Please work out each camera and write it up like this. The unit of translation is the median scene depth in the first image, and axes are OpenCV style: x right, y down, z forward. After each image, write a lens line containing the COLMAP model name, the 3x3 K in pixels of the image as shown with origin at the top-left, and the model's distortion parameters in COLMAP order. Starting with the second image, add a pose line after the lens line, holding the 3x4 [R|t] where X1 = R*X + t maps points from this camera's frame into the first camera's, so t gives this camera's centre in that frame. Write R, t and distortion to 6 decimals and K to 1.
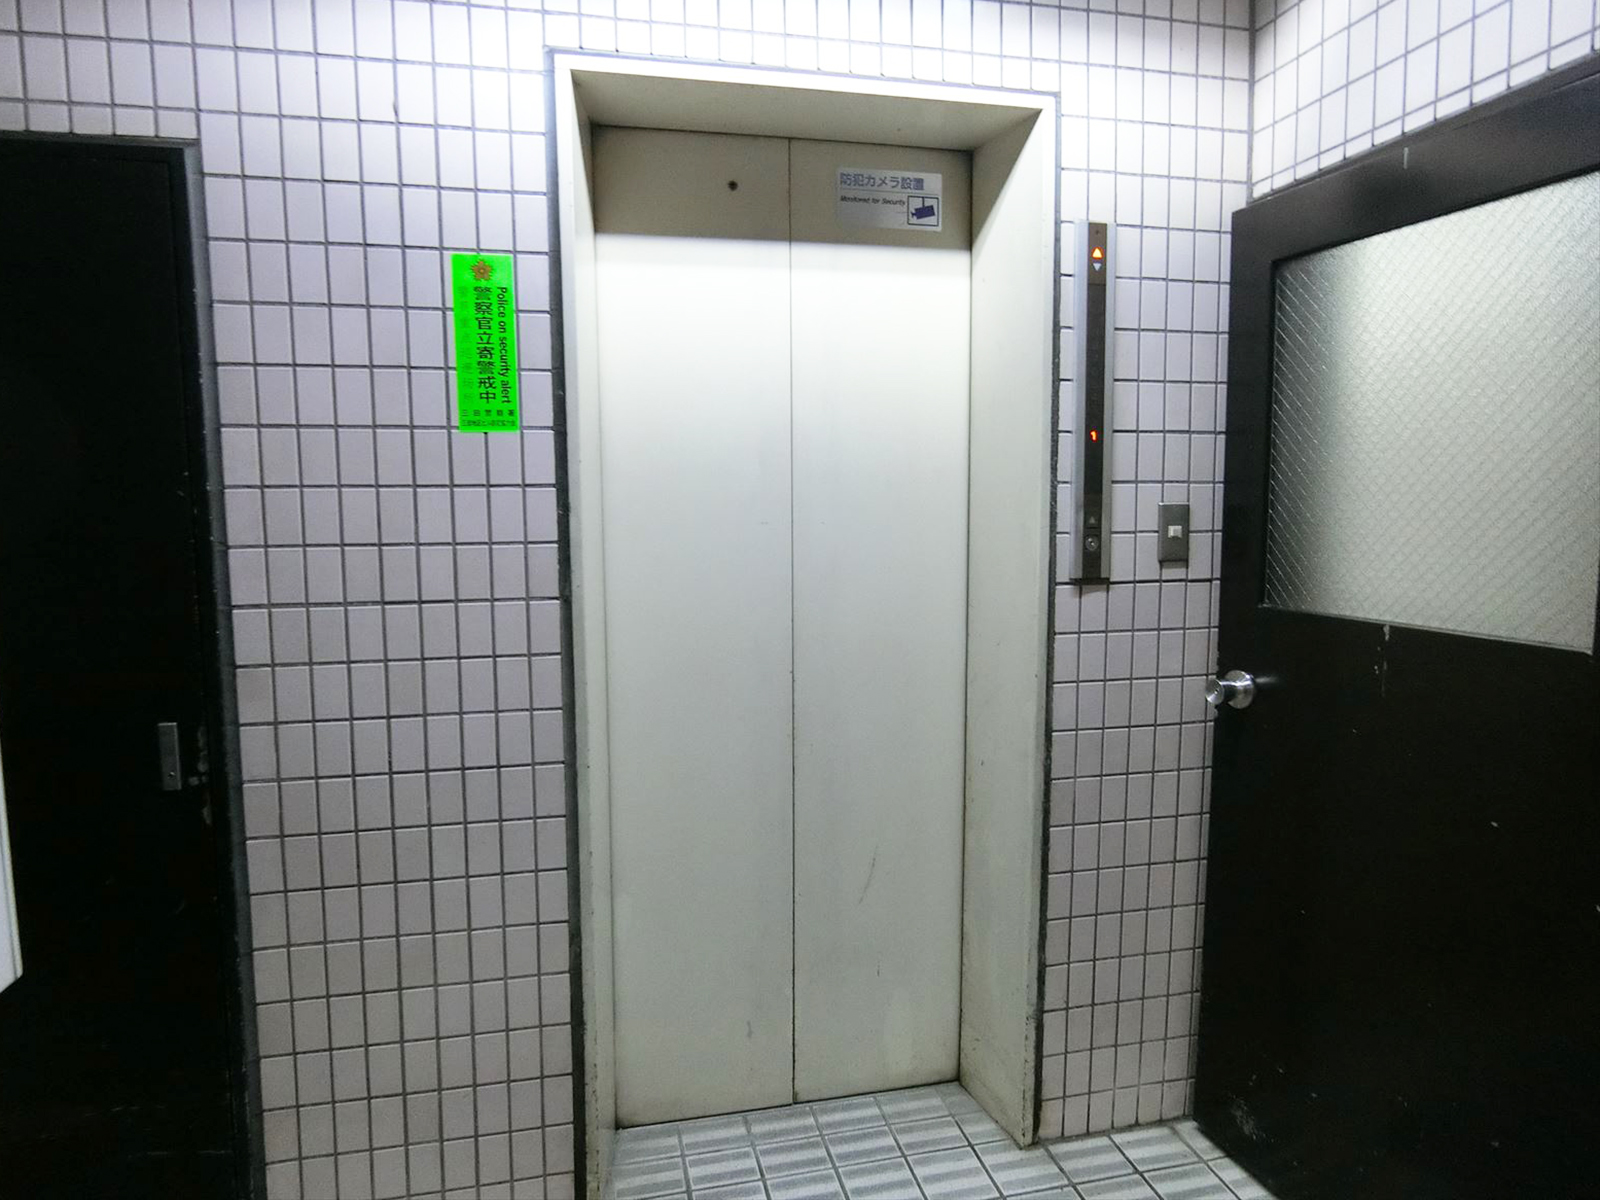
lens RADIAL K [[1094.5, 0, 800.0], [0, 1094.5, 600.0], [0, 0, 1]] dist [-0.000997, -0.000180]
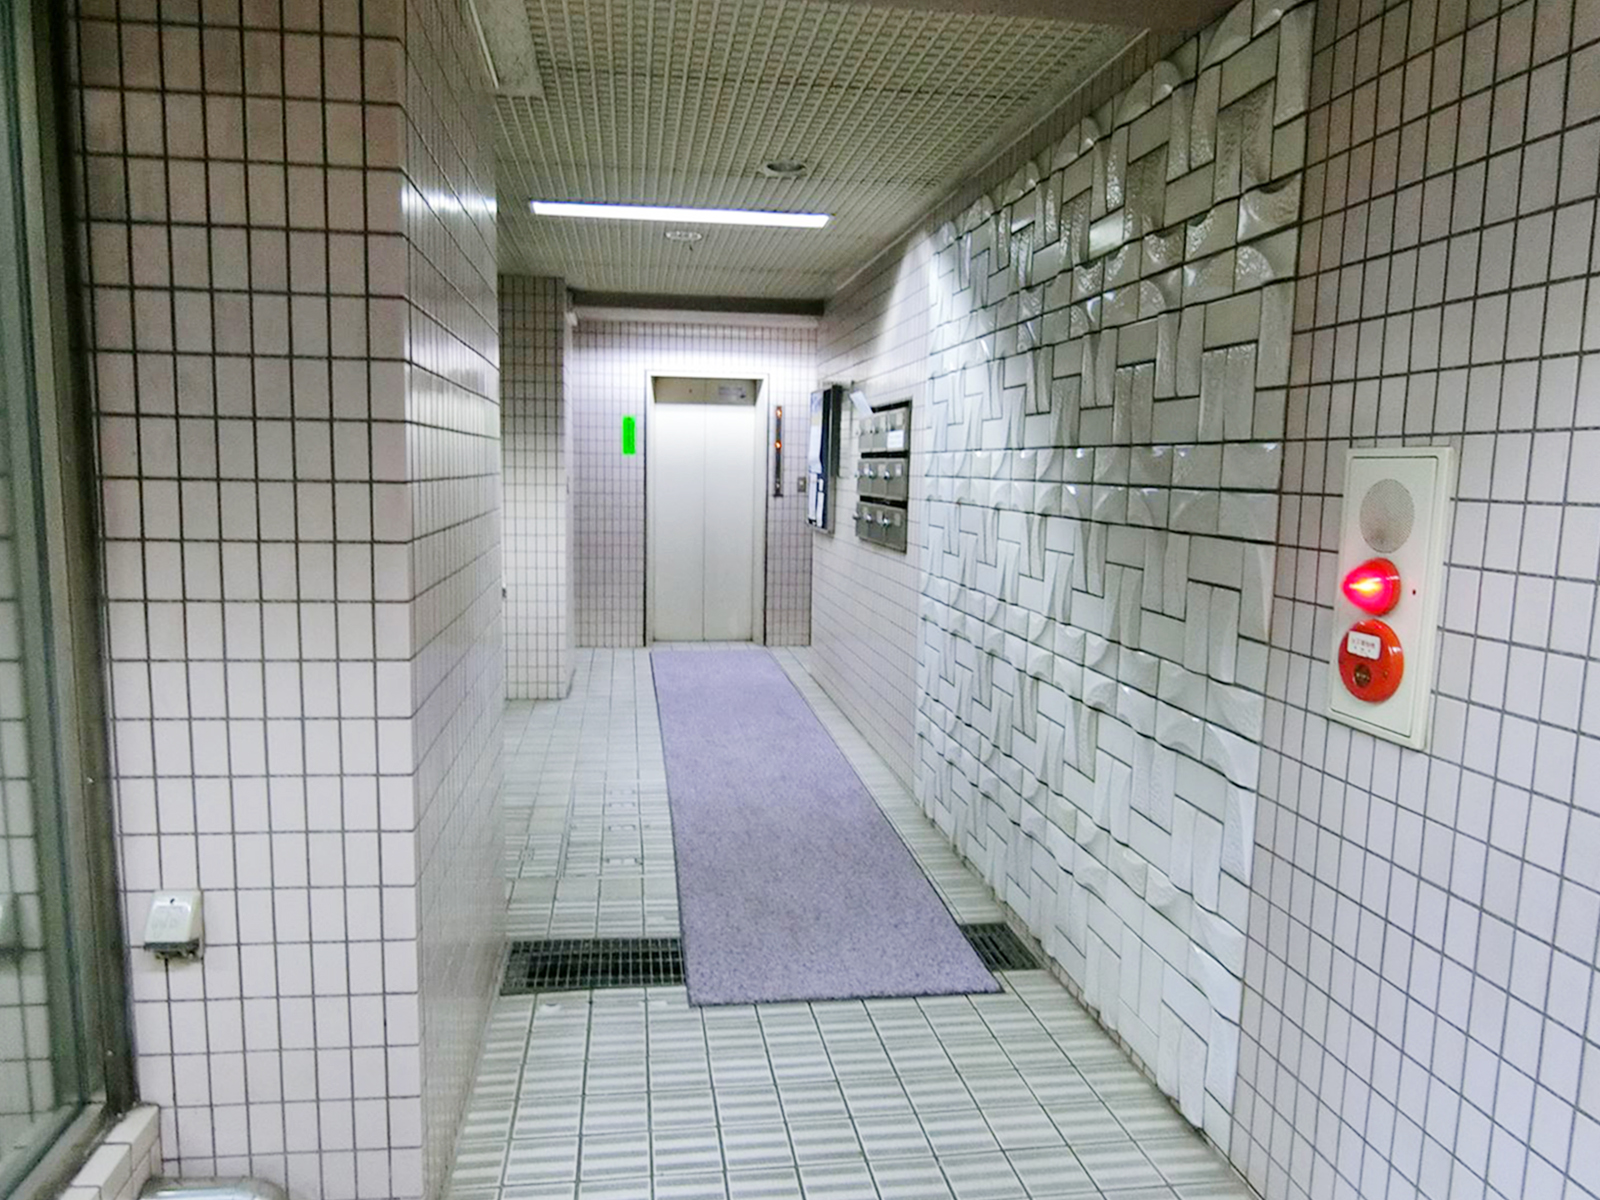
lens RADIAL K [[1094.5, 0, 800.0], [0, 1094.5, 600.0], [0, 0, 1]] dist [-0.000997, -0.000180]
pose [[0.998302, 0.025966, -0.052139, 0.554933], [-0.026943, 0.999473, -0.018118, 0.422695], [0.051641, 0.019492, 0.998475, -2.876189]]
